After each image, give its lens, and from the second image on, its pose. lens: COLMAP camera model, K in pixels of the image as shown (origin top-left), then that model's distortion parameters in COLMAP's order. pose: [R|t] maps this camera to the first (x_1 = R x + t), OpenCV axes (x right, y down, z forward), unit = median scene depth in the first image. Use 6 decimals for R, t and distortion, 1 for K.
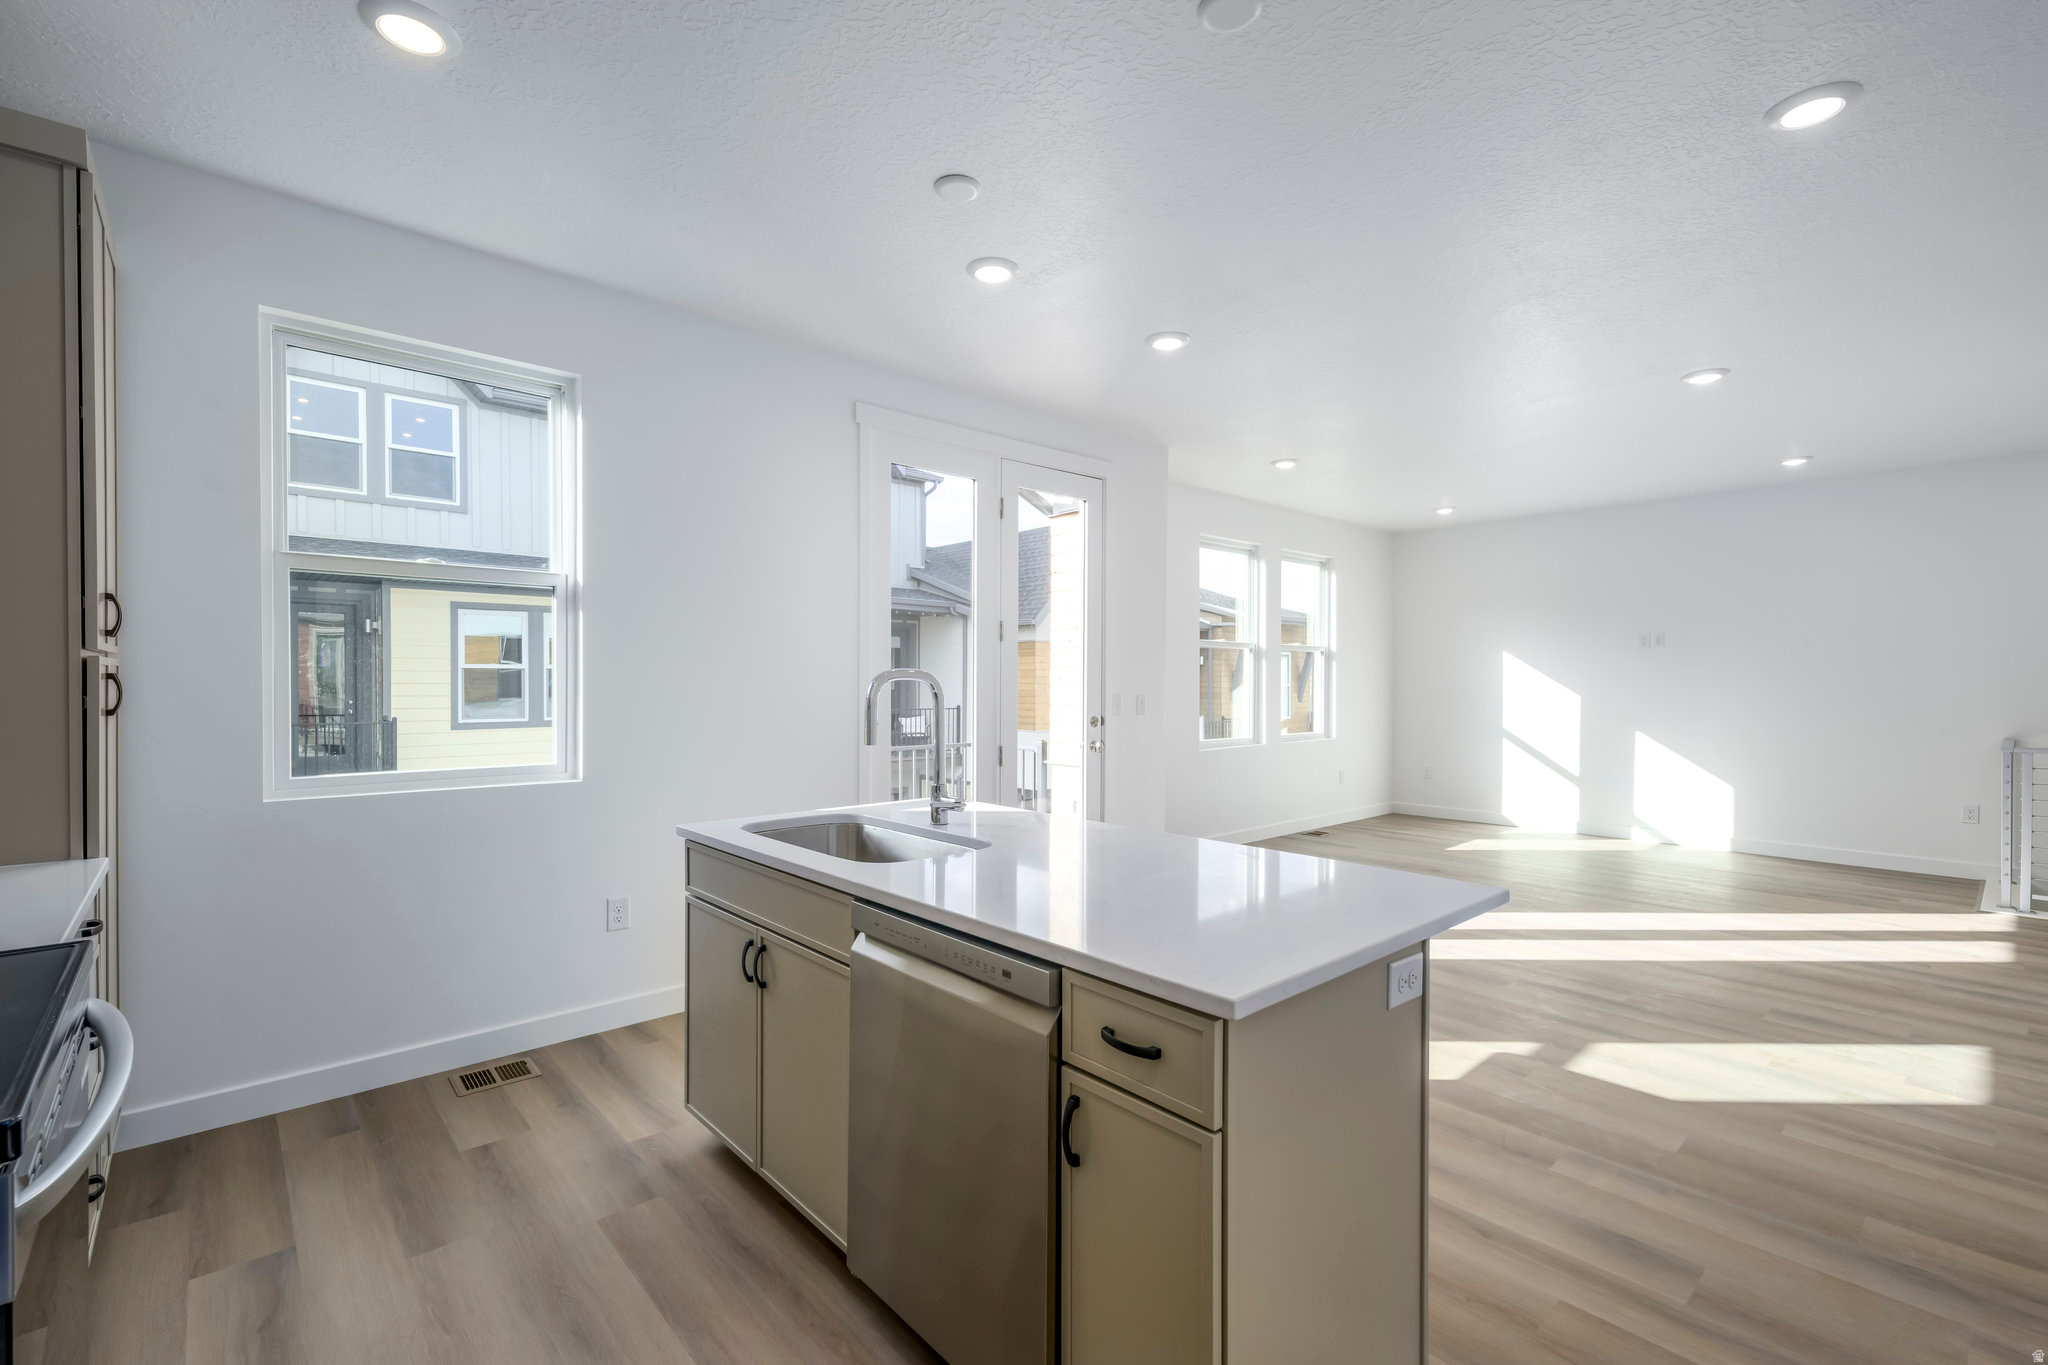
lens RADIAL K [[896.7, 0, 1030.0], [0, 896.7, 675.3], [0, 0, 1]] dist [0.013169, -0.002690]
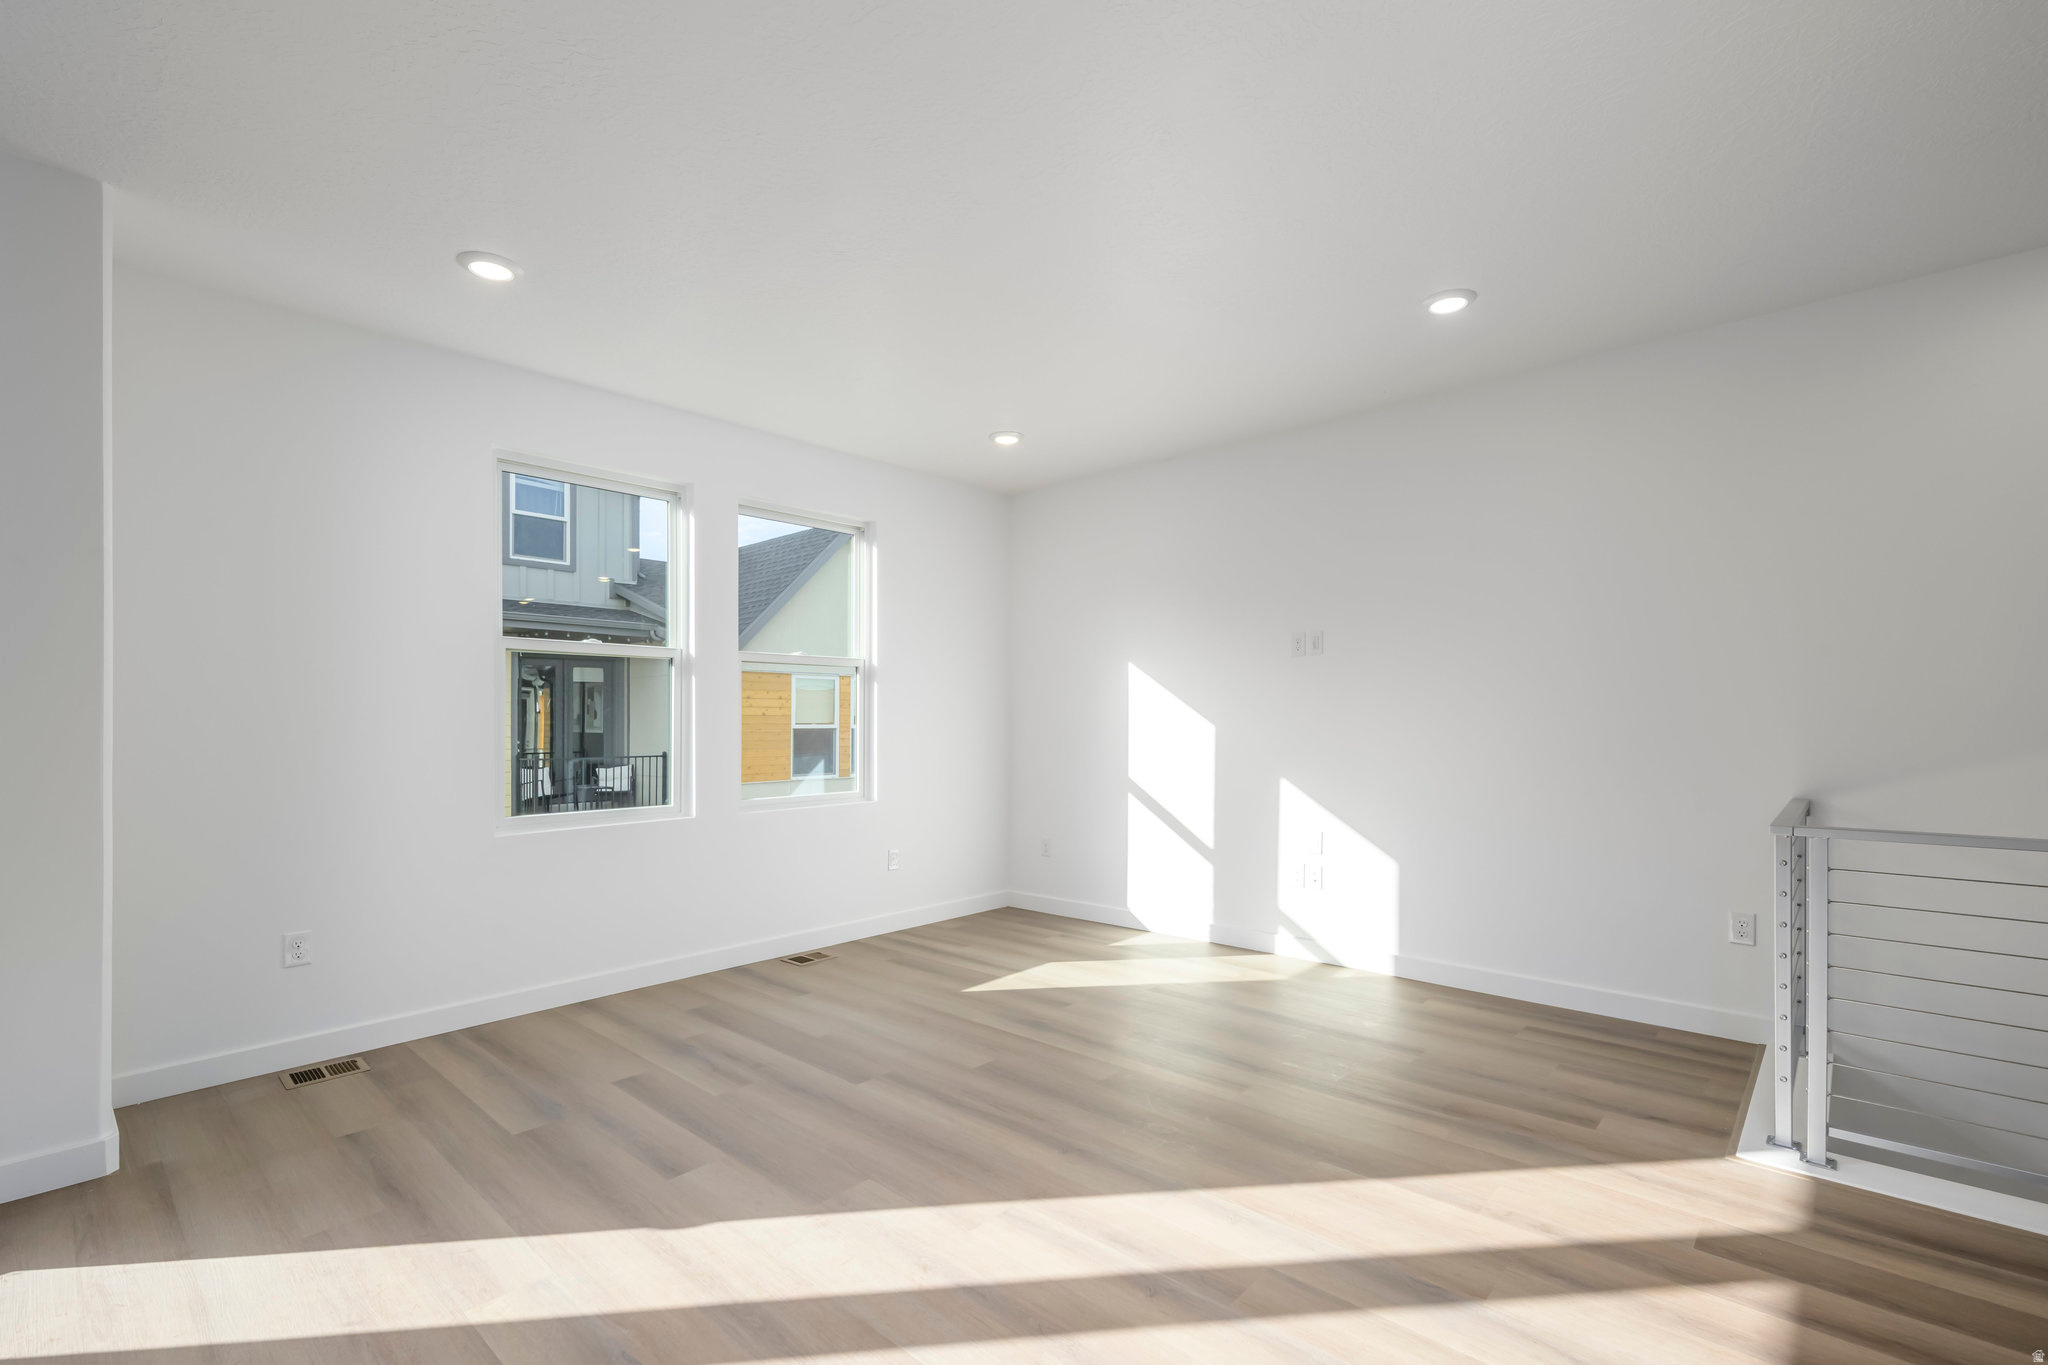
lens RADIAL K [[896.7, 0, 1033.5], [0, 896.7, 732.0], [0, 0, 1]] dist [0.013169, -0.002690]
pose [[0.995681, -0.010171, 0.092279, 0.441131], [0.008664, 0.999823, 0.016717, 0.011919], [-0.092433, -0.015845, 0.995593, 0.387968]]
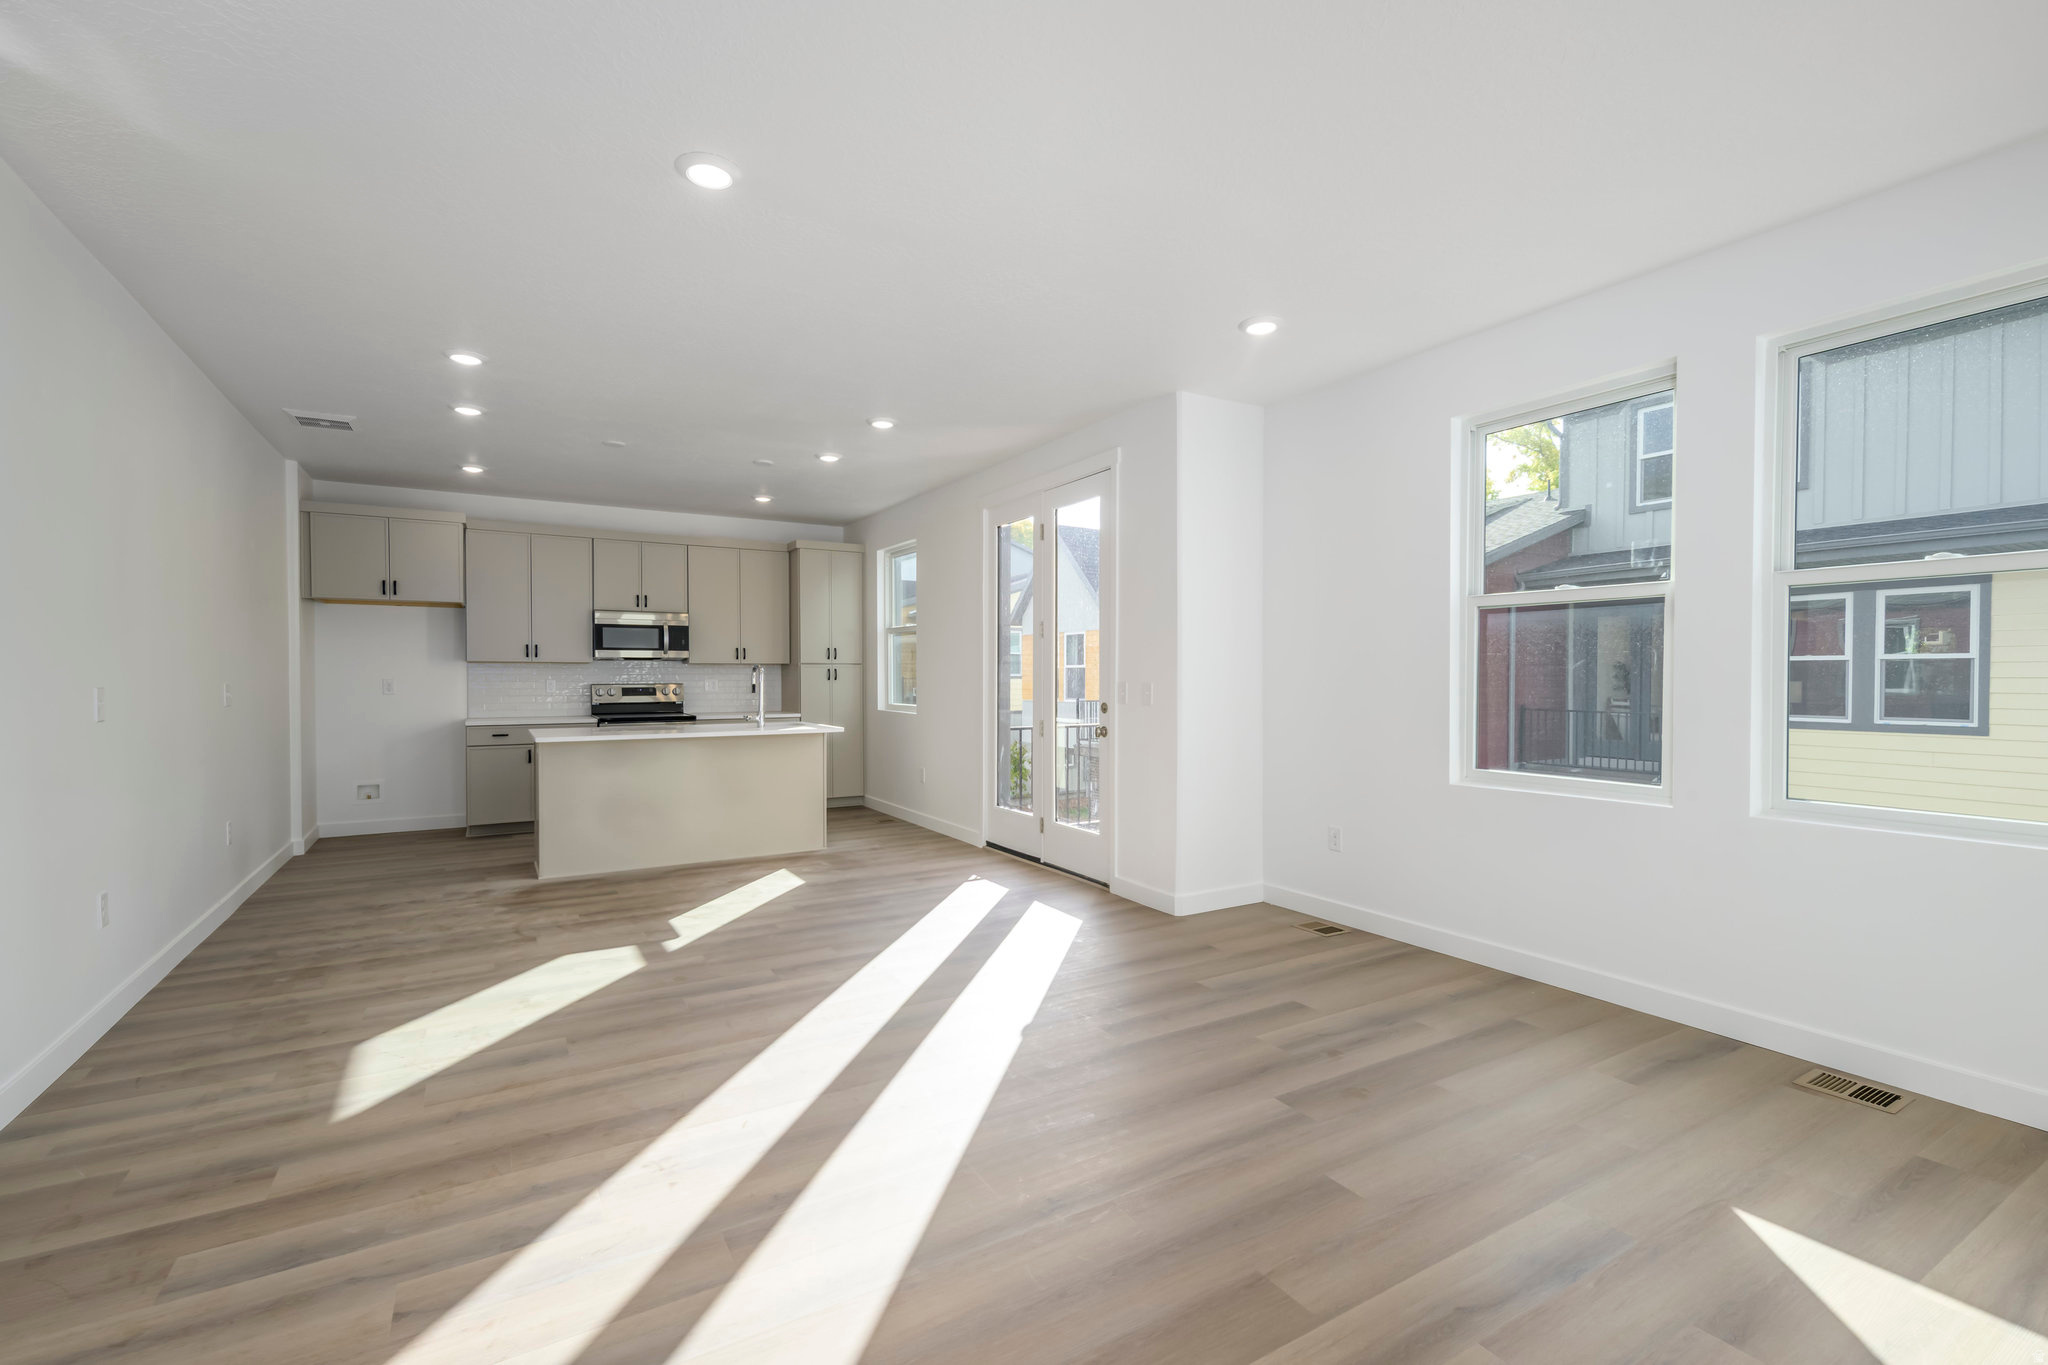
lens RADIAL K [[896.7, 0, 1033.1], [0, 896.7, 685.3], [0, 0, 1]] dist [0.013169, -0.002690]
pose [[-0.192387, 0.006579, -0.981297, 0.773954], [0.003964, 0.999975, 0.005927, 0.013754], [0.981311, -0.002749, -0.192408, 0.790058]]
